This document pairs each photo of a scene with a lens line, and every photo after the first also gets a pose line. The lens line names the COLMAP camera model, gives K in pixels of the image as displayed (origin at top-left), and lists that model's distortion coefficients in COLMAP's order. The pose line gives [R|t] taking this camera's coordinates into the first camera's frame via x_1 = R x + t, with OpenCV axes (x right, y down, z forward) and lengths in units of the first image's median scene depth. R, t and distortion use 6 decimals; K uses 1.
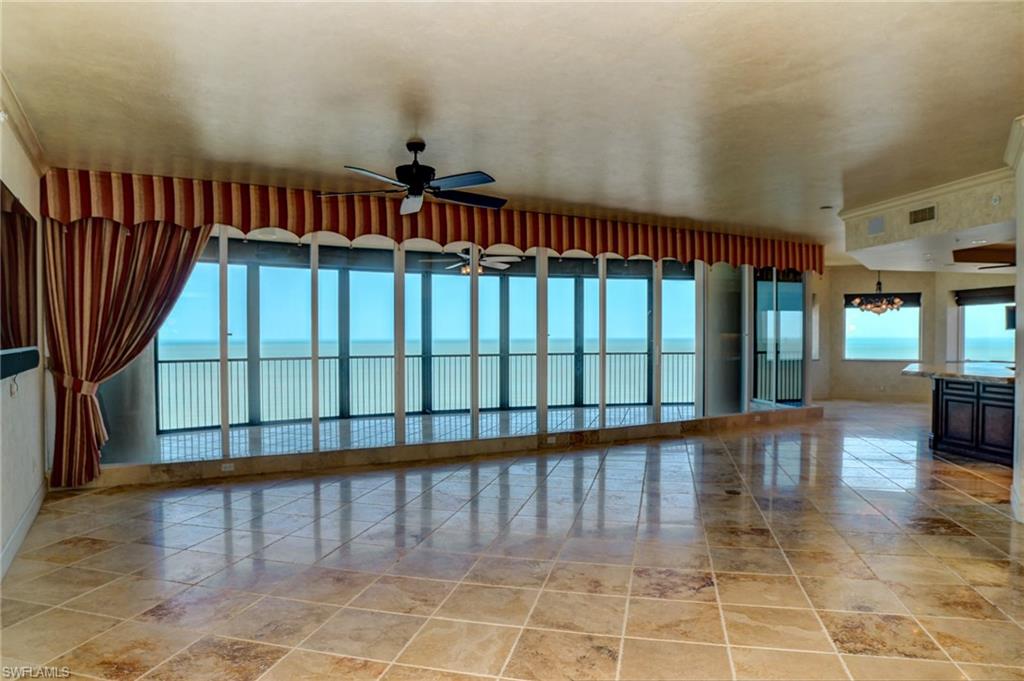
lens RADIAL K [[585.2, 0, 512.0], [0, 585.2, 340.5], [0, 0, 1]] dist [-0.055403, 0.000297]
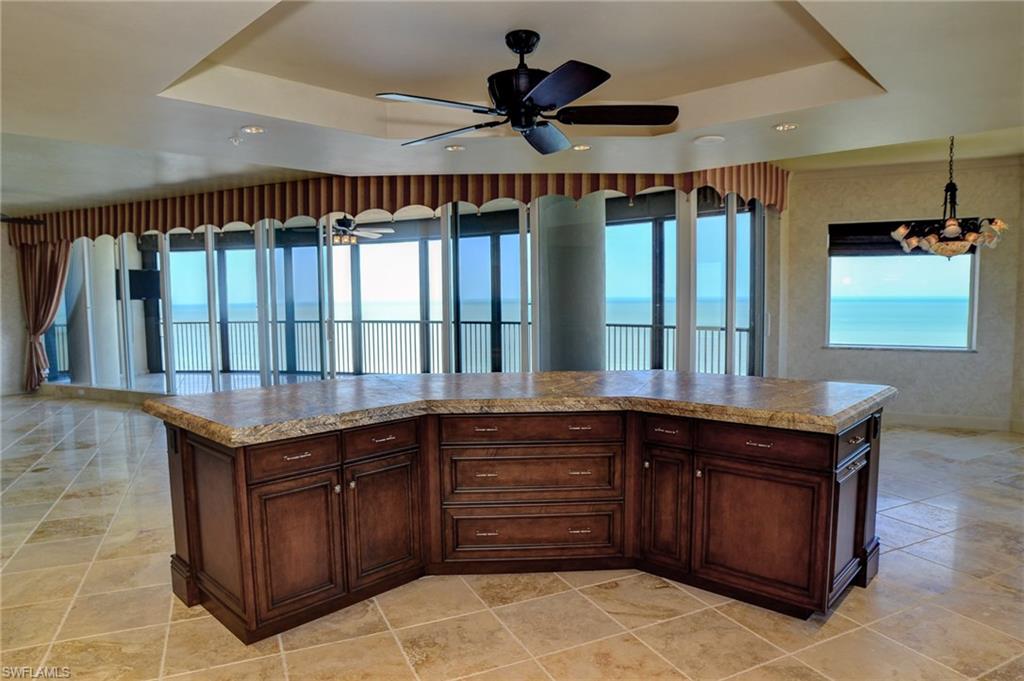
lens RADIAL K [[641.7, 0, 512.0], [0, 641.7, 340.5], [0, 0, 1]] dist [-0.120640, 0.051387]
pose [[0.665399, 0.037593, -0.745540, 0.898502], [0.006095, 0.998424, 0.055785, -0.003219], [0.746463, -0.041664, 0.664122, 0.441861]]
